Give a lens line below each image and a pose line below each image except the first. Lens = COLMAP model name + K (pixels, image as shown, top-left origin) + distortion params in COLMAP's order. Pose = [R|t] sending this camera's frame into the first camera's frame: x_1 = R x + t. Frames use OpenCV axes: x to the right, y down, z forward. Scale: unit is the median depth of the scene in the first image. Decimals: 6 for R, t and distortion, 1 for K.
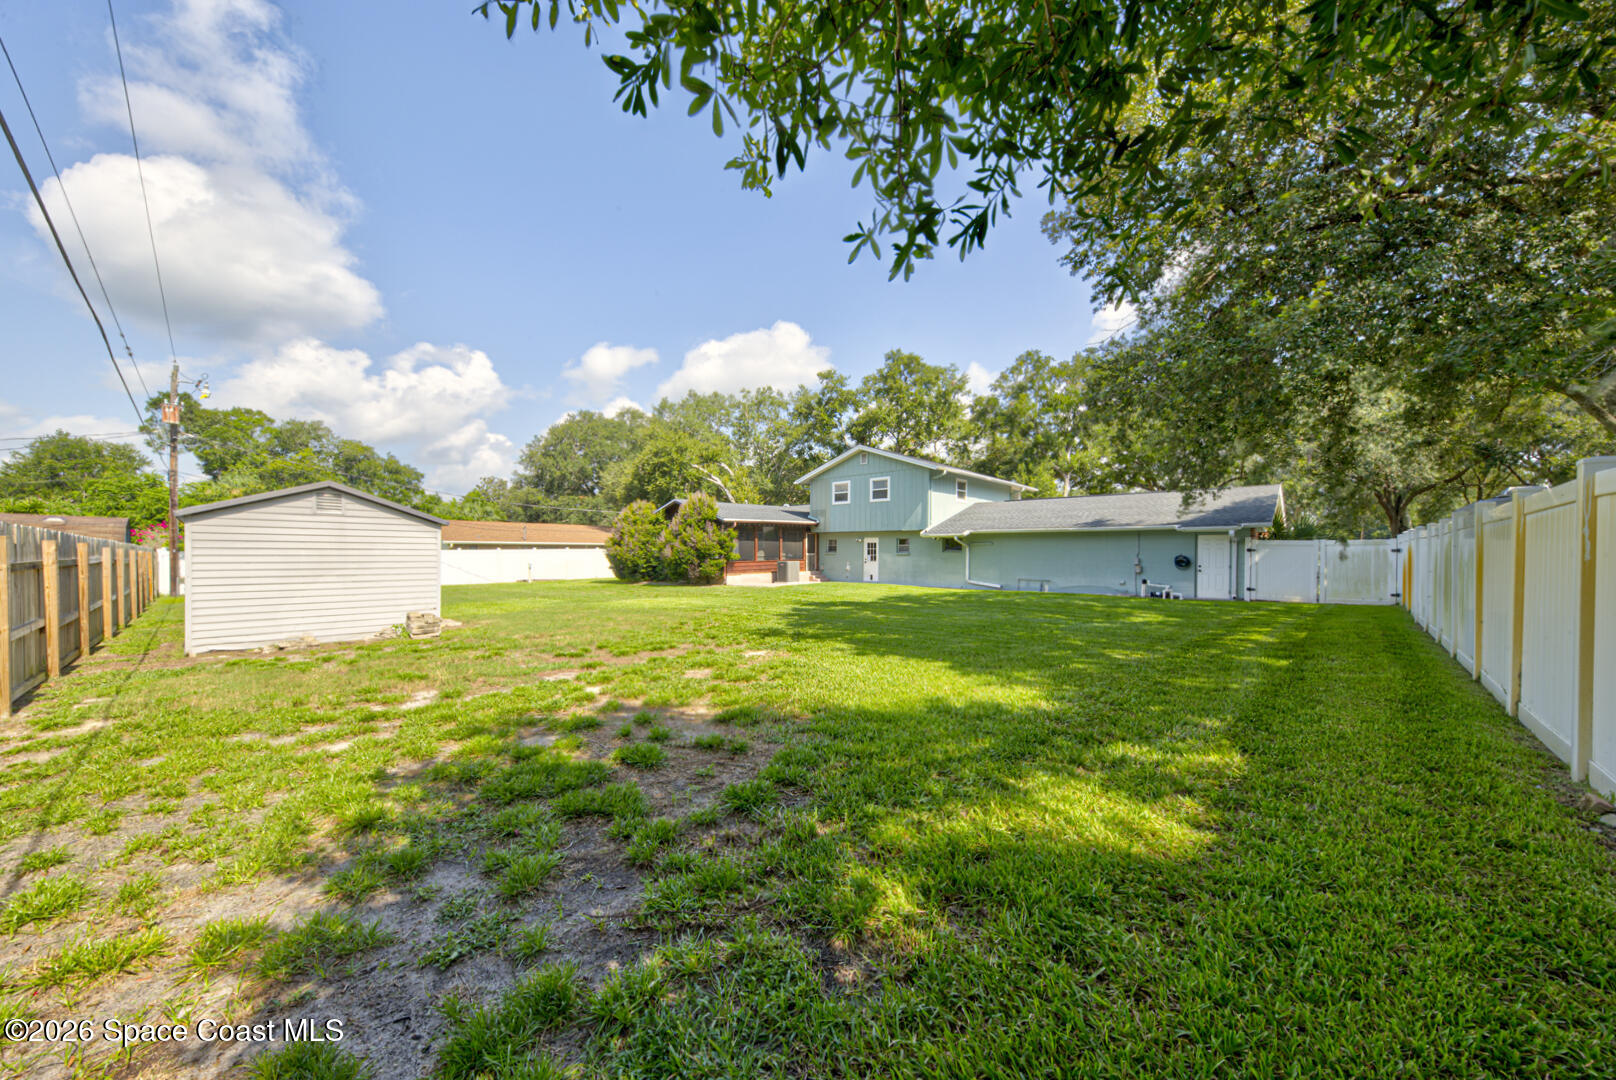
lens RADIAL K [[557.7, 0, 806.3], [0, 557.7, 534.3], [0, 0, 1]] dist [0.012740, -0.001294]
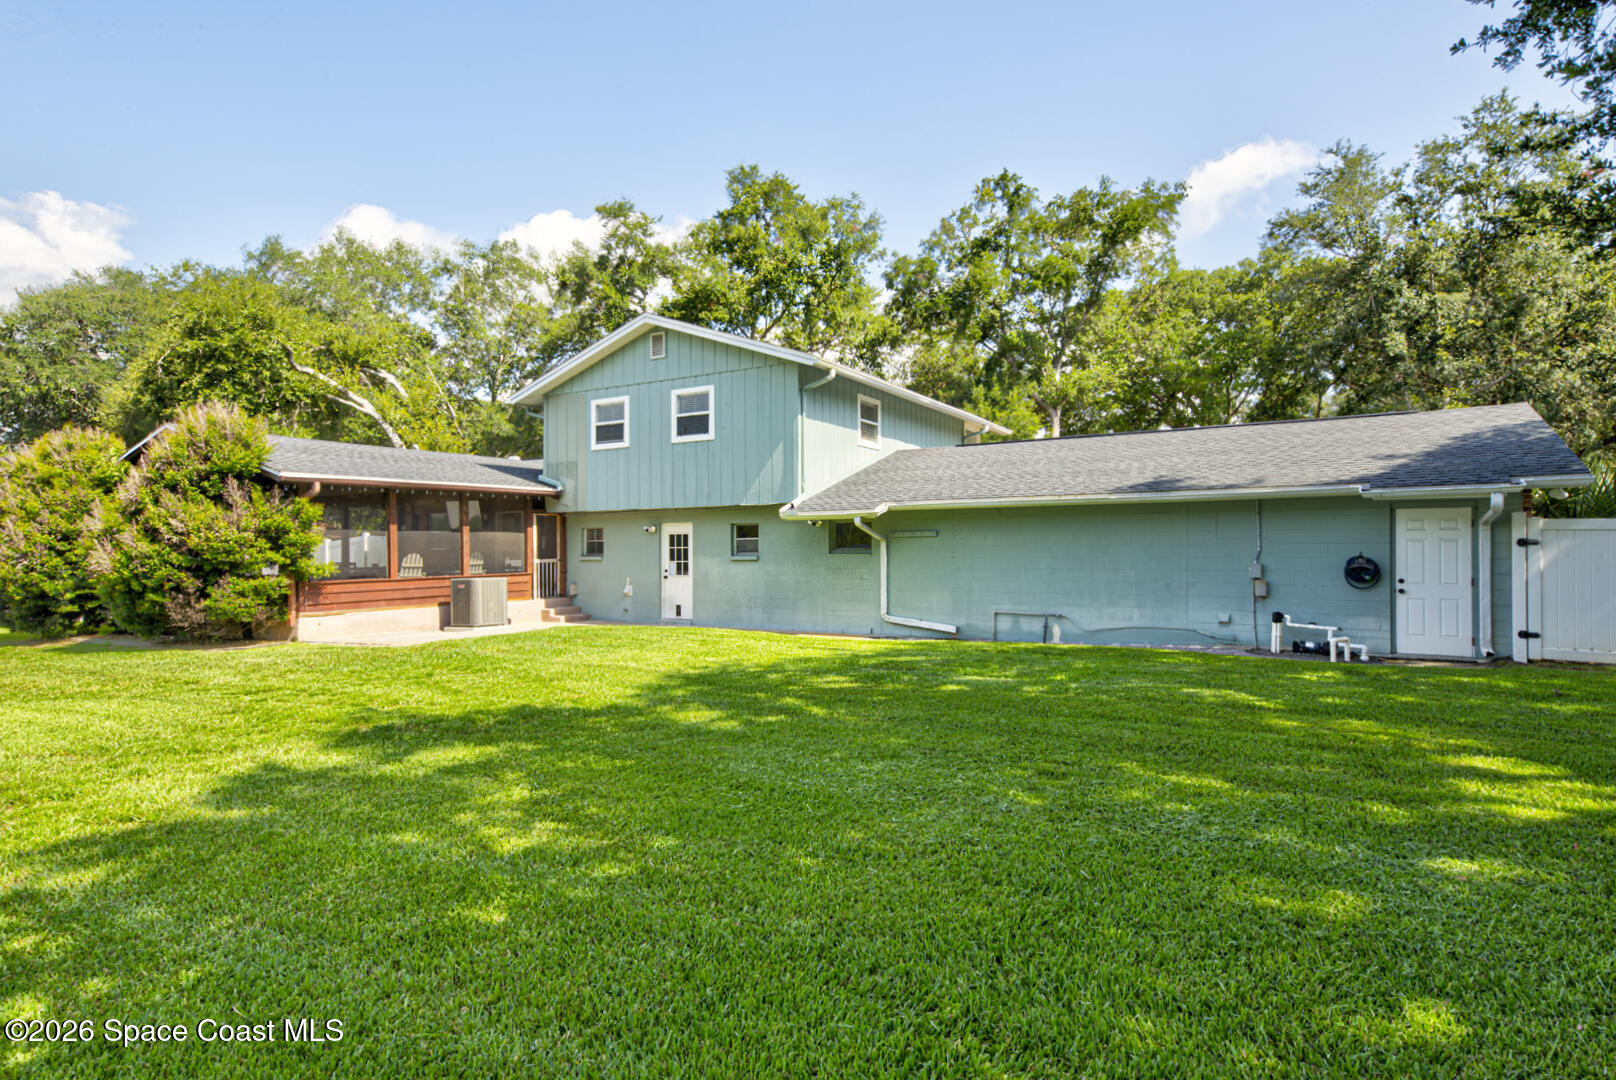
lens RADIAL K [[929.9, 0, 800.4], [0, 929.9, 539.9], [0, 0, 1]] dist [0.060394, 0.000487]
pose [[0.980586, -0.004885, 0.196026, 0.066366], [0.002082, 0.999893, 0.014502, 0.008796], [-0.196076, -0.013812, 0.980491, 0.240090]]
